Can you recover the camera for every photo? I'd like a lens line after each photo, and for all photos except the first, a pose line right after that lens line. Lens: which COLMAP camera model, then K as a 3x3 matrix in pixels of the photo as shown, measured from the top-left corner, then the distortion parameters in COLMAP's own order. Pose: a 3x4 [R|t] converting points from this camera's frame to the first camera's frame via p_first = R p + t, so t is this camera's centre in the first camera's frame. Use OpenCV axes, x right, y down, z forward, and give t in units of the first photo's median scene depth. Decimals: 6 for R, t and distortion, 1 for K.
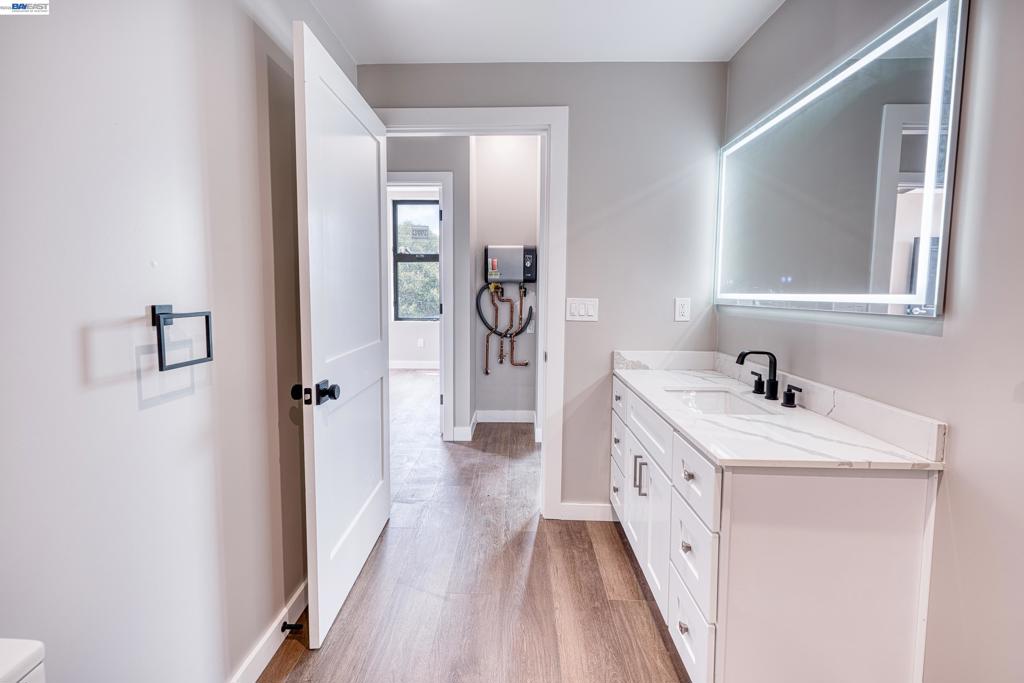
lens RADIAL K [[430.8, 0, 505.8], [0, 430.8, 321.2], [0, 0, 1]] dist [-0.000390, 0.000192]
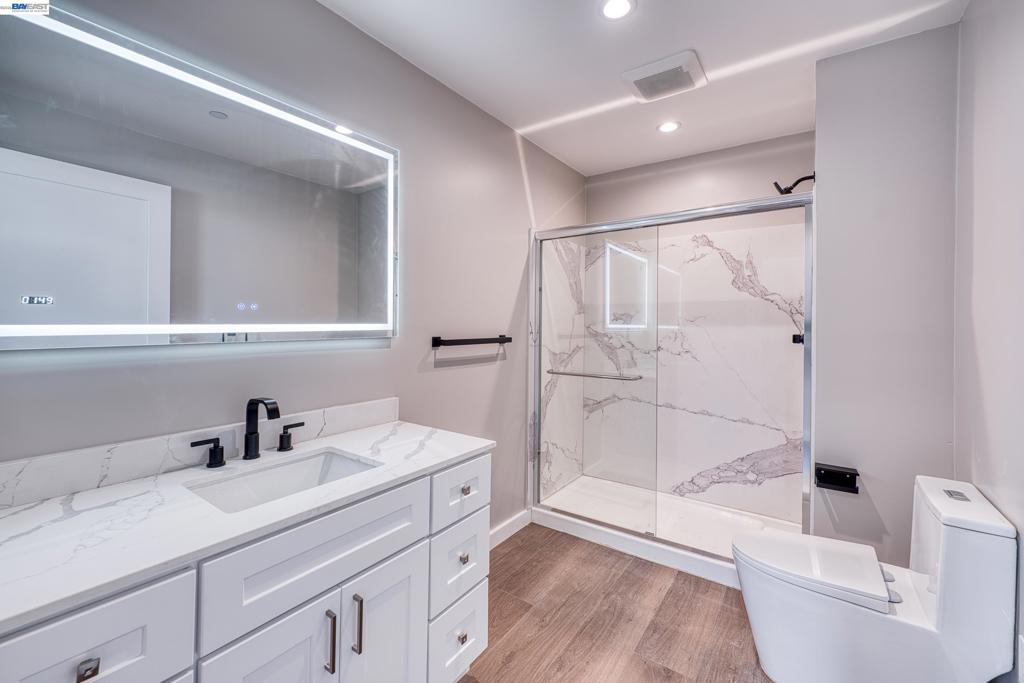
lens RADIAL K [[430.8, 0, 505.8], [0, 430.8, 321.2], [0, 0, 1]] dist [-0.000390, 0.000192]
pose [[-0.830479, -0.012338, 0.556914, -0.192833], [0.026651, 0.997730, 0.061846, -0.099242], [-0.556413, 0.066204, -0.828265, 1.305165]]
